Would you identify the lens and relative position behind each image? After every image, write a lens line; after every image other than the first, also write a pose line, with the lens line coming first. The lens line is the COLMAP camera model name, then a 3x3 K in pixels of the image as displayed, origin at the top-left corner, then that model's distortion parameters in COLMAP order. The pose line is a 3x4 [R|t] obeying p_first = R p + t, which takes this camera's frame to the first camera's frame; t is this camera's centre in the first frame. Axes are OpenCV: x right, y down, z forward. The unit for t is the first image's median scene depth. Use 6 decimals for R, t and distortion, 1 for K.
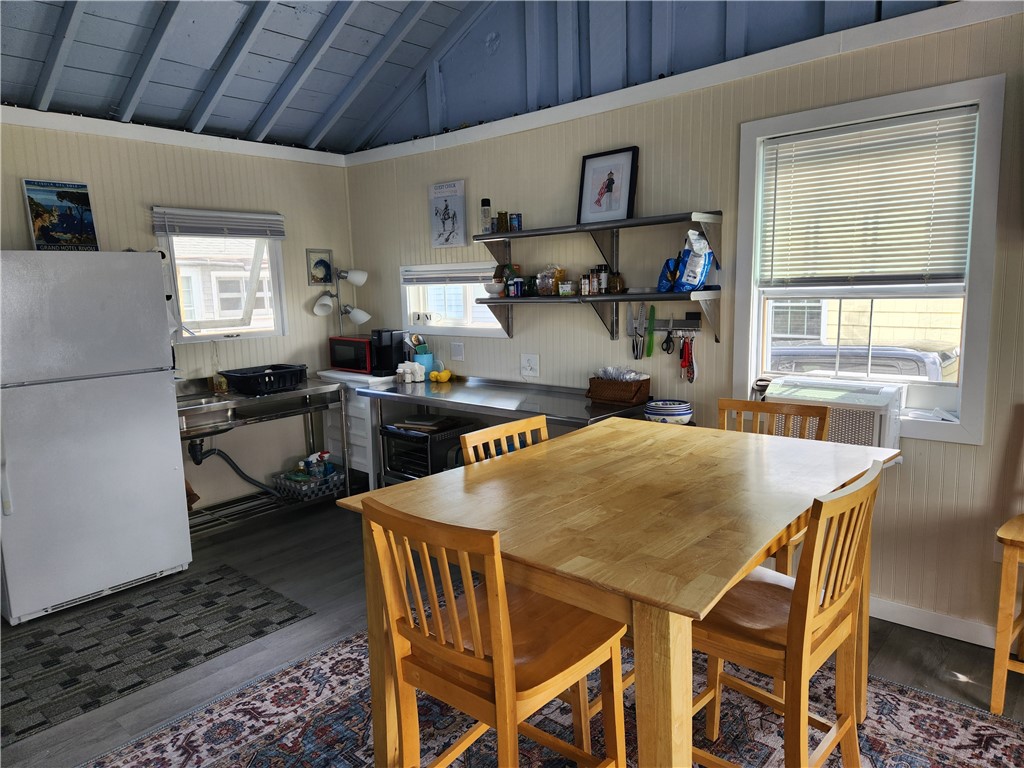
lens RADIAL K [[702.7, 0, 526.3], [0, 702.7, 380.0], [0, 0, 1]] dist [0.072916, -0.075193]
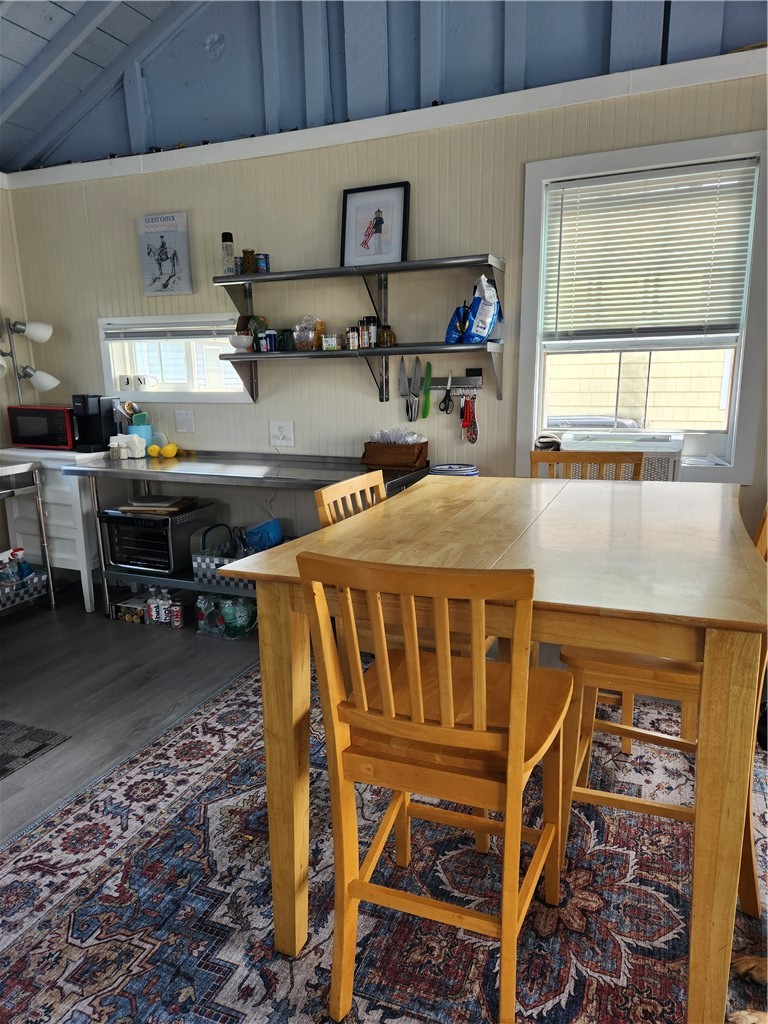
lens RADIAL K [[702.7, 0, 417.1], [0, 702.7, 524.8], [0, 0, 1]] dist [0.072916, -0.075193]
pose [[0.941969, -0.061132, 0.330088, -0.154393], [0.037295, 0.996250, 0.078076, 0.035391], [-0.333623, -0.061234, 0.940716, 0.108116]]
